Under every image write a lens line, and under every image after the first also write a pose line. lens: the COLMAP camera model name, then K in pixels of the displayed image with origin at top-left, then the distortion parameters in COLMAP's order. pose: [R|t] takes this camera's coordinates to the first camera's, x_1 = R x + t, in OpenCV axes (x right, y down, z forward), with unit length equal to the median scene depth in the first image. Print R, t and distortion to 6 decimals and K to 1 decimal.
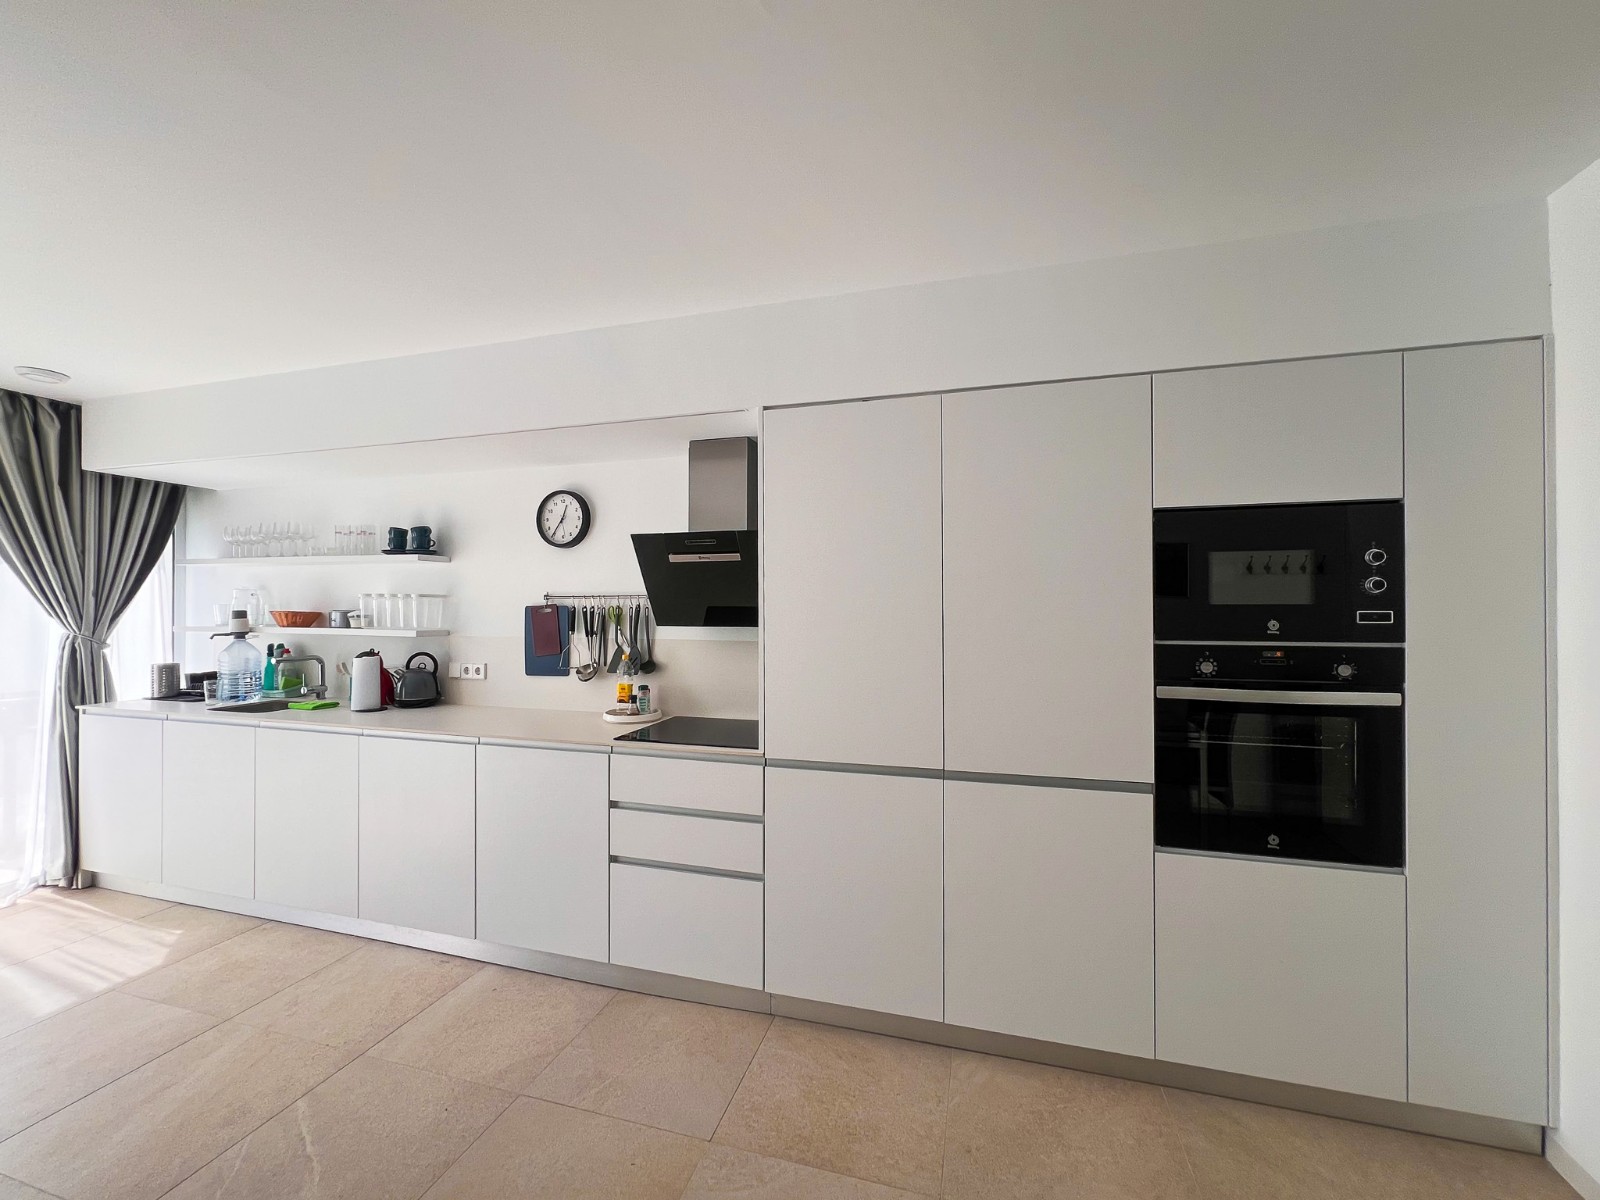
lens RADIAL K [[672.4, 0, 792.4], [0, 672.4, 602.8], [0, 0, 1]] dist [0.000059, -0.000098]
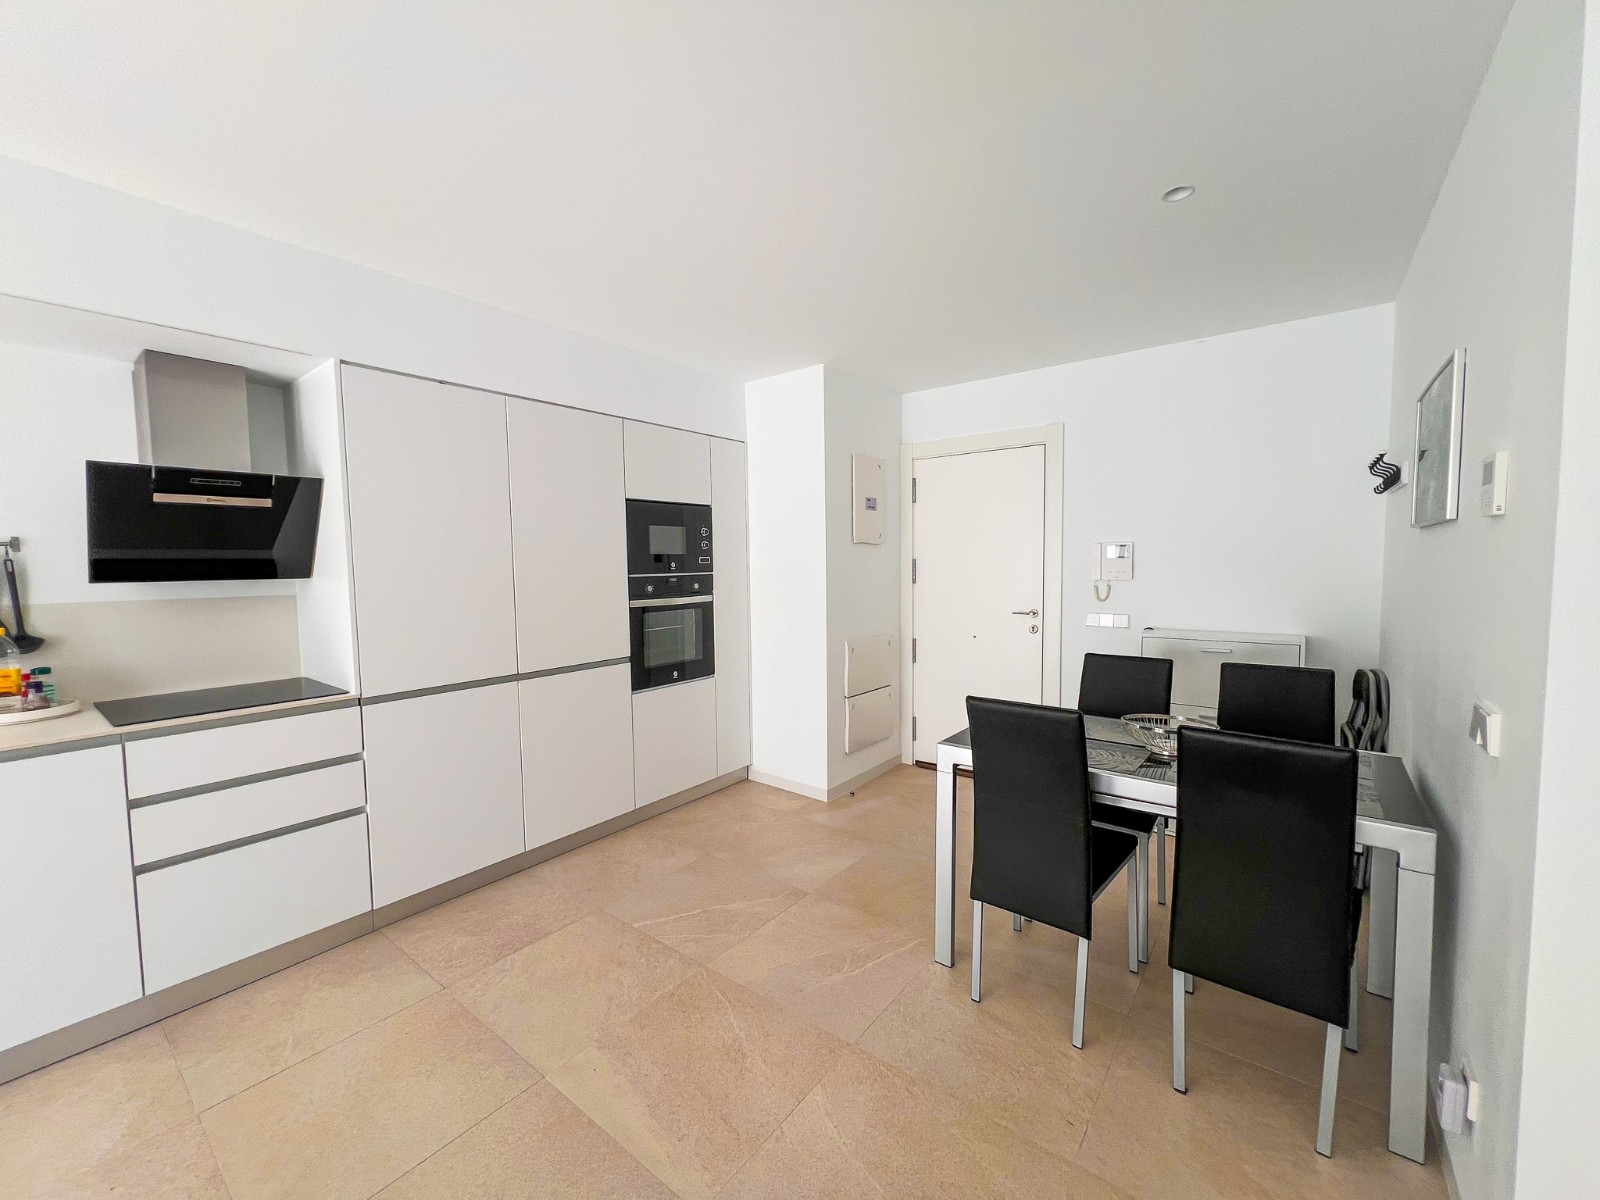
lens RADIAL K [[634.9, 0, 800.0], [0, 634.9, 600.0], [0, 0, 1]] dist [-0.010166, 0.000018]
pose [[0.358492, -0.061901, 0.931478, -0.513898], [0.005718, 0.997926, 0.064116, 0.011335], [-0.933515, -0.017659, 0.358103, -0.001804]]
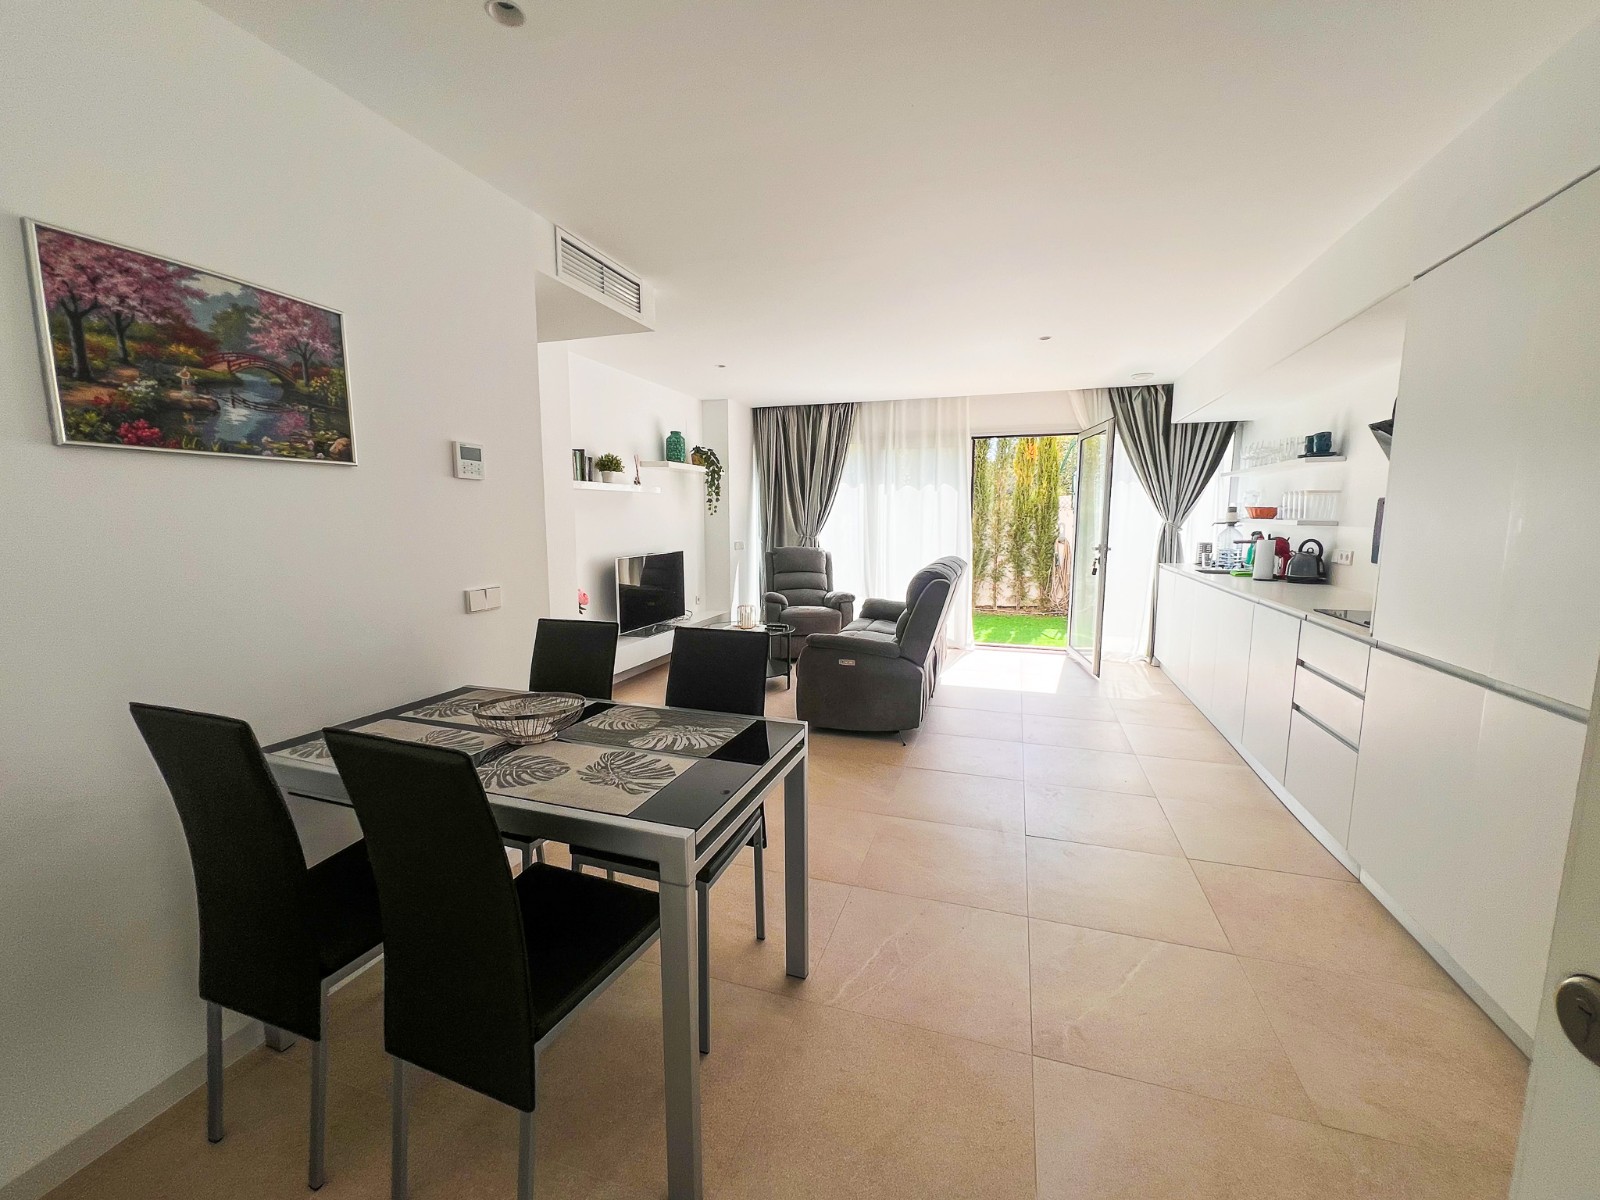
lens RADIAL K [[655.1, 0, 793.5], [0, 655.1, 603.5], [0, 0, 1]] dist [-0.000872, 0.000193]
pose [[-0.031655, 0.132855, -0.990630, 0.705518], [0.003736, 0.991135, 0.132804, 0.029977], [0.999492, 0.000503, -0.031871, 0.108424]]
